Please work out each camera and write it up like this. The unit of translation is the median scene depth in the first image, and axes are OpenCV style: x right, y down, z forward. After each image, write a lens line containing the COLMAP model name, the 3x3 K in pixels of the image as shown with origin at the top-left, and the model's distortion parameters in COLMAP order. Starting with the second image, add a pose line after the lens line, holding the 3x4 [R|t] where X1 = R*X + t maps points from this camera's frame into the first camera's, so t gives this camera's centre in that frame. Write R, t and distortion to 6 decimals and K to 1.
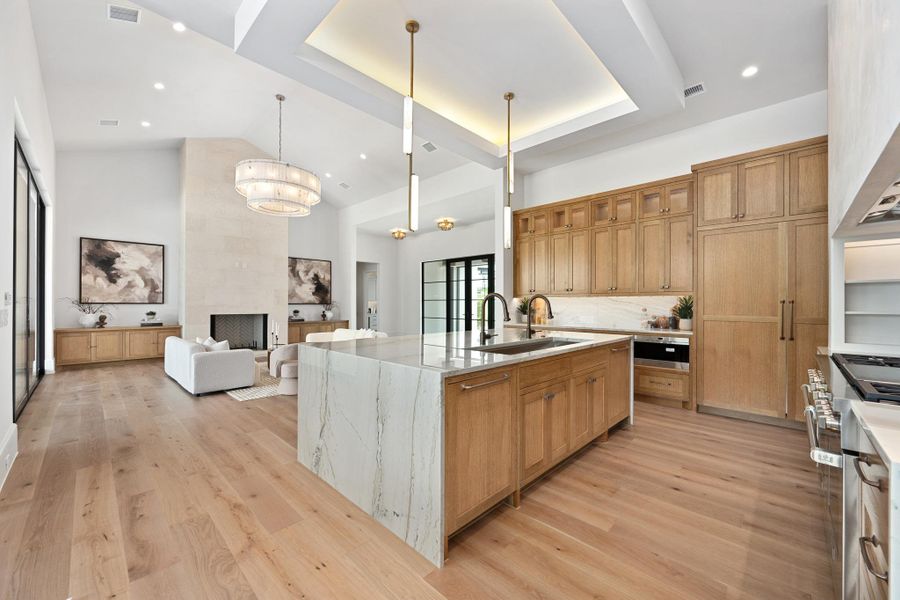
lens RADIAL K [[353.2, 0, 451.0], [0, 353.2, 301.5], [0, 0, 1]] dist [-0.003513, -0.000082]
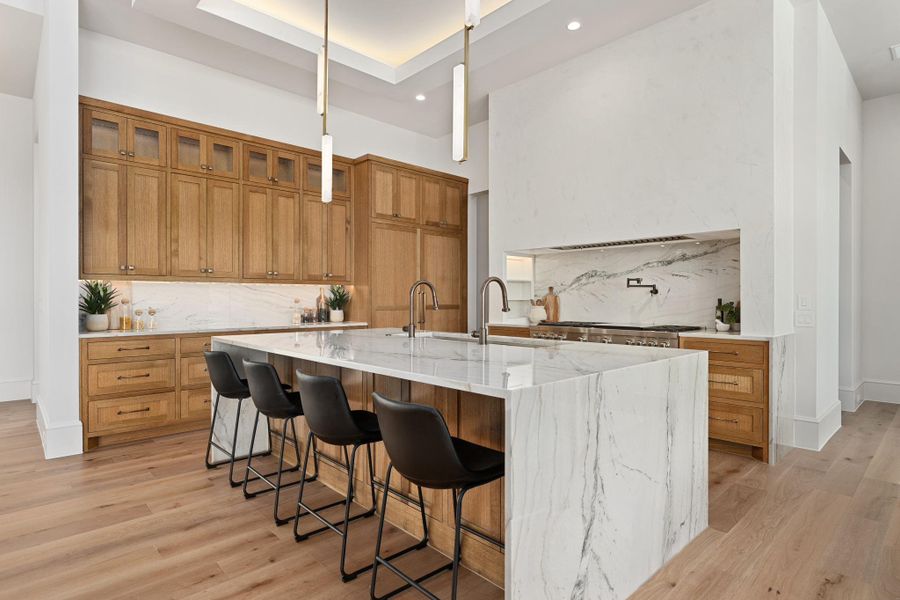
lens RADIAL K [[473.5, 0, 449.2], [0, 473.5, 300.3], [0, 0, 1]] dist [0.005781, 0.000650]
pose [[0.053823, -0.004714, 0.998539, -0.475457], [-0.006107, 0.999969, 0.005050, 0.012541], [-0.998532, -0.006370, 0.053793, 0.525340]]
